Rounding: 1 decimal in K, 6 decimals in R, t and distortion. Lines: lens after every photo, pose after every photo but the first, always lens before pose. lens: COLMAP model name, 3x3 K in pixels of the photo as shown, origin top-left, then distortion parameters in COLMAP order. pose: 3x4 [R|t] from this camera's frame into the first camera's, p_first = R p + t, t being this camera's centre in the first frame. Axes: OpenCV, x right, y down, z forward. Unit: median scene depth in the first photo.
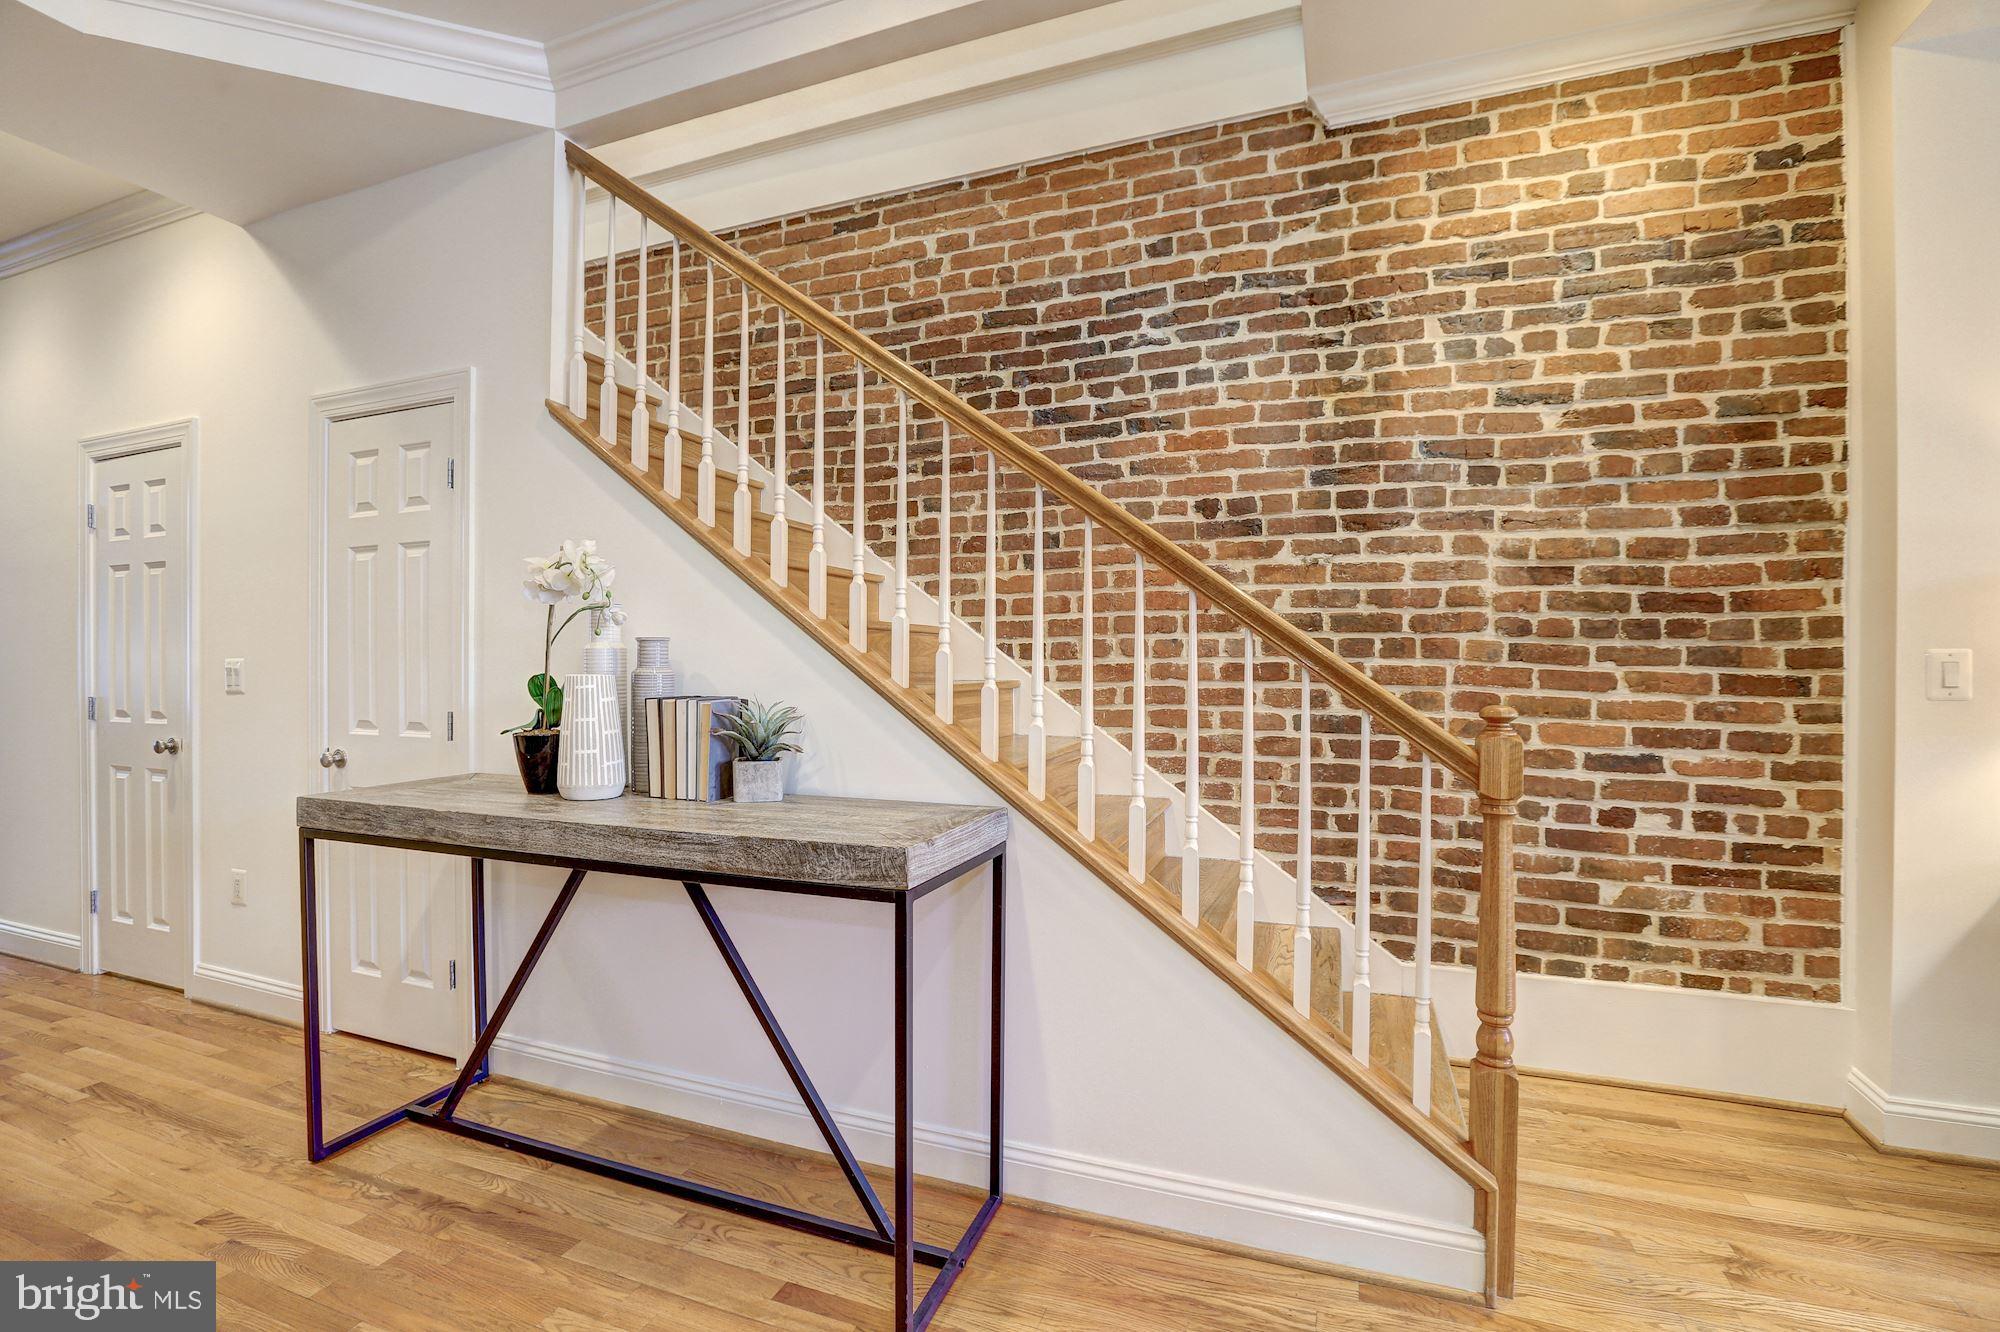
lens RADIAL K [[922.2, 0, 988.1], [0, 922.2, 664.0], [0, 0, 1]] dist [-0.048843, 0.015610]
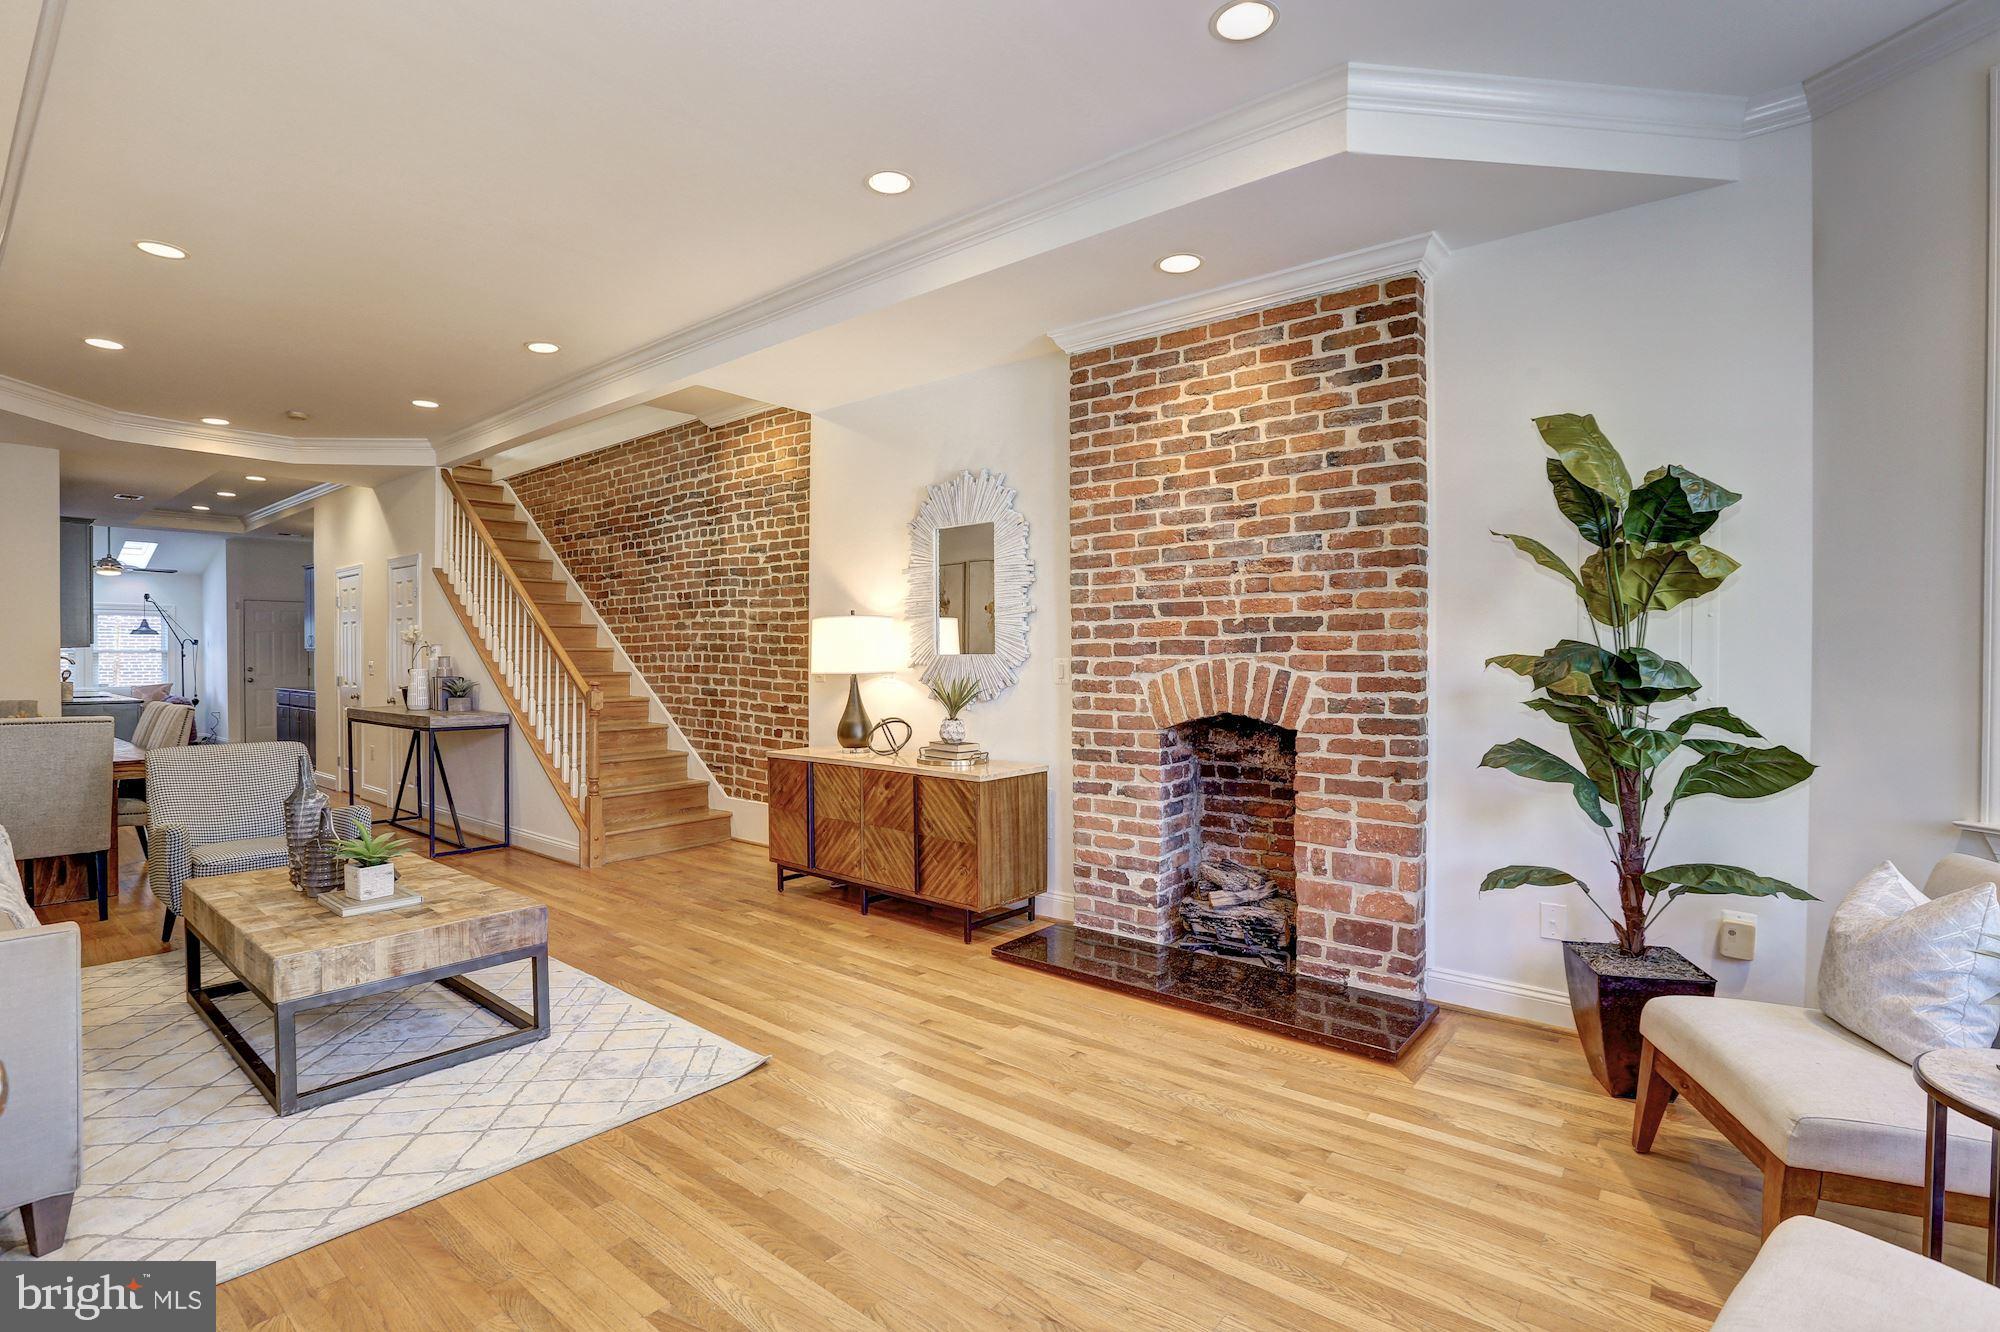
lens RADIAL K [[922.2, 0, 988.1], [0, 922.2, 664.0], [0, 0, 1]] dist [-0.048843, 0.015610]
pose [[0.952450, 0.003050, -0.304679, 1.909566], [-0.001490, 0.999985, 0.005355, -0.019140], [0.304691, -0.004646, 0.952440, -1.062730]]
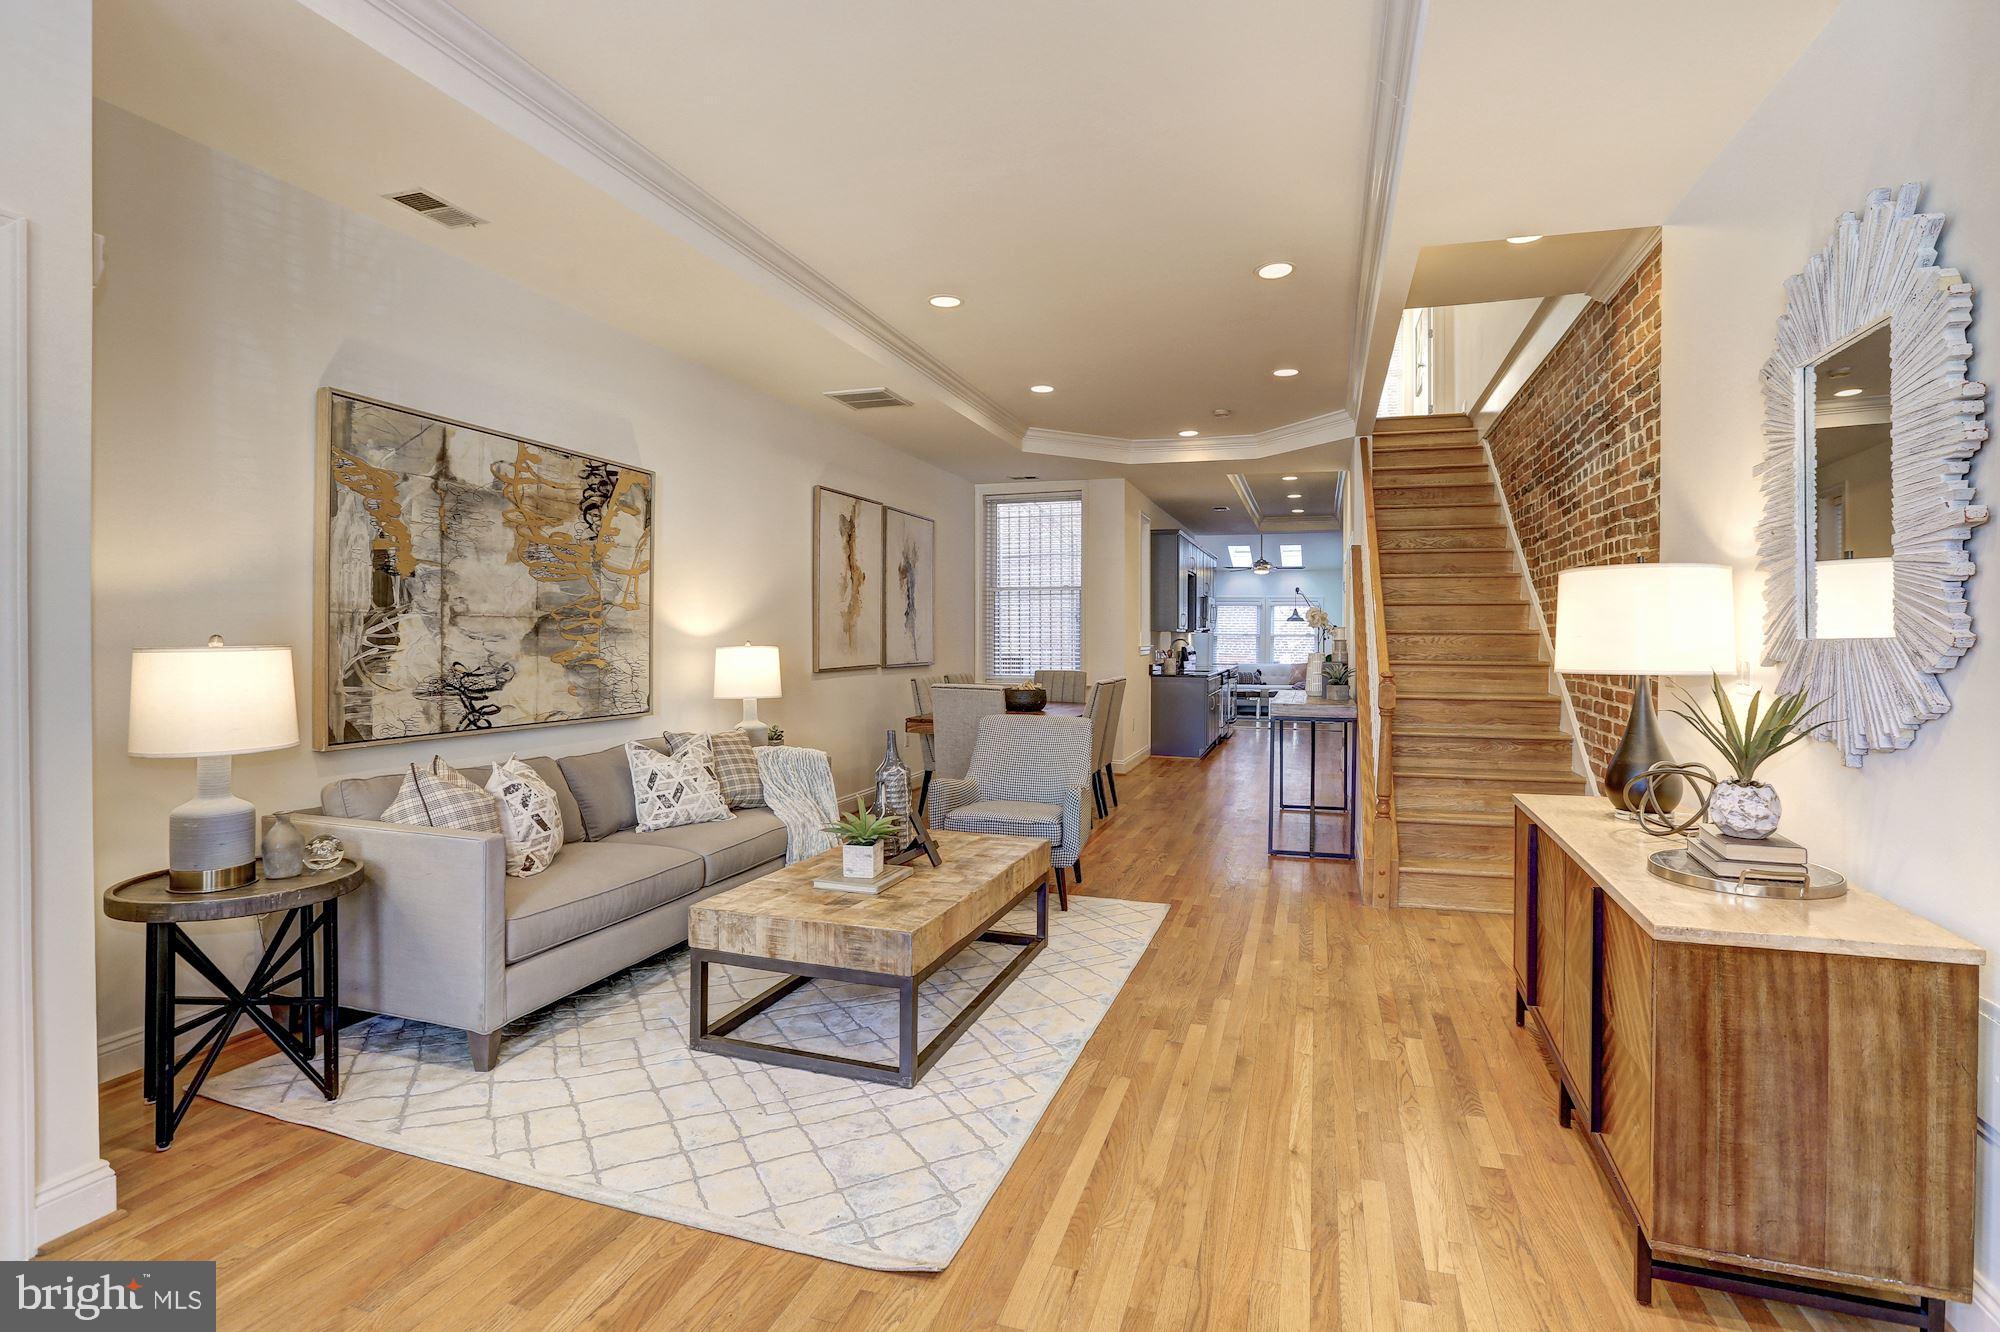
lens RADIAL K [[935.4, 0, 1043.9], [0, 935.4, 642.0], [0, 0, 1]] dist [-0.053081, 0.017735]
pose [[0.087492, 0.004916, -0.996153, 2.027184], [-0.007963, 0.999959, 0.004236, -0.023254], [0.996133, 0.007562, 0.087528, -0.090750]]
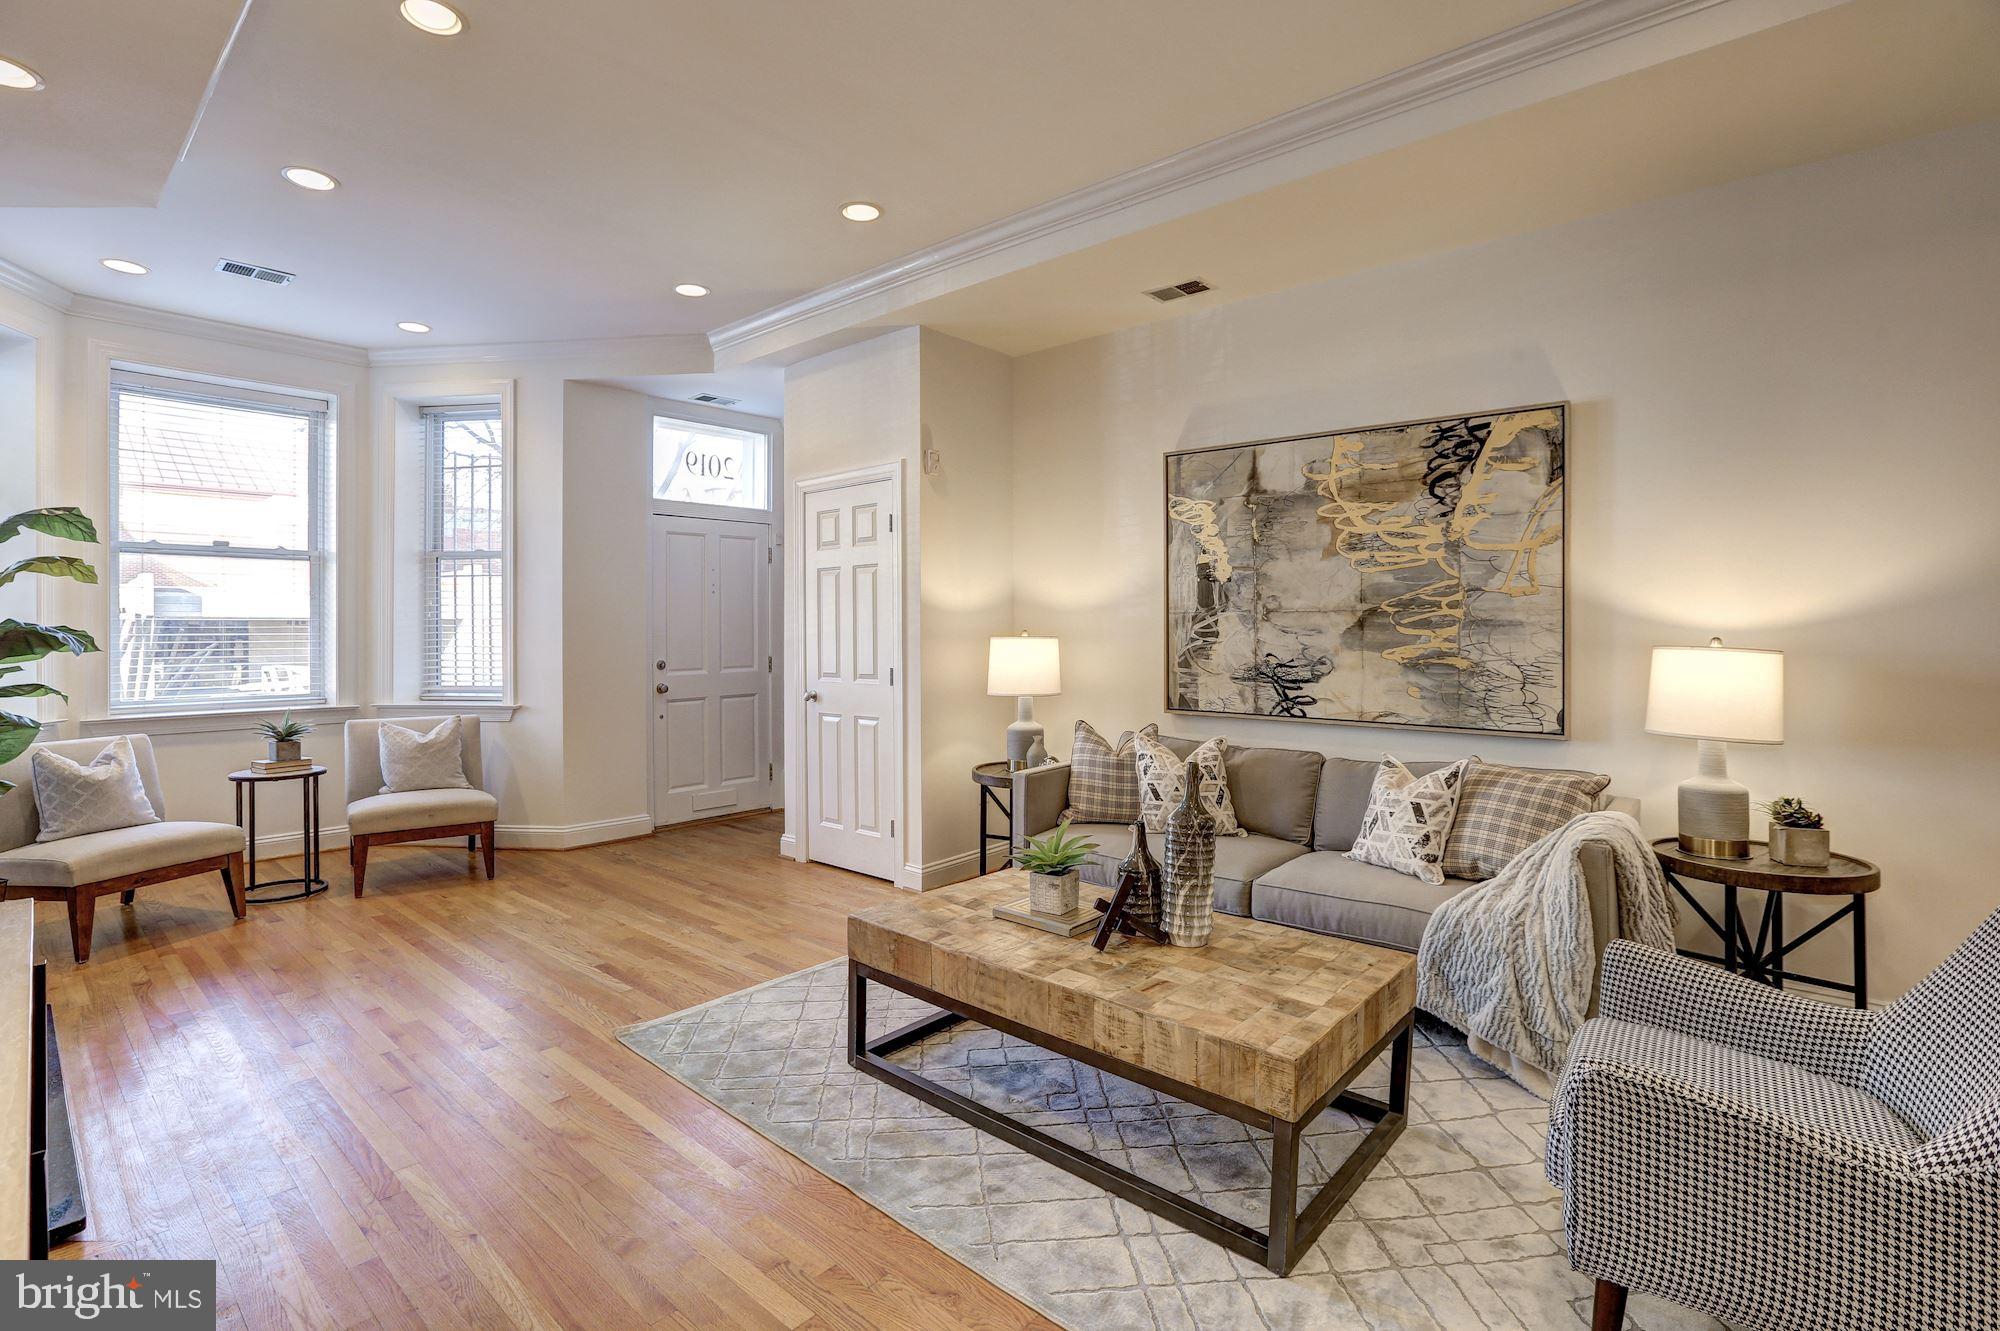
lens RADIAL K [[939.1, 0, 975.6], [0, 939.1, 624.9], [0, 0, 1]] dist [-0.047109, 0.014822]
pose [[-0.937776, 0.002197, 0.347234, 0.537936], [0.002347, 0.999997, 0.000012, -0.029616], [-0.347233, 0.000826, -0.937779, 0.777448]]
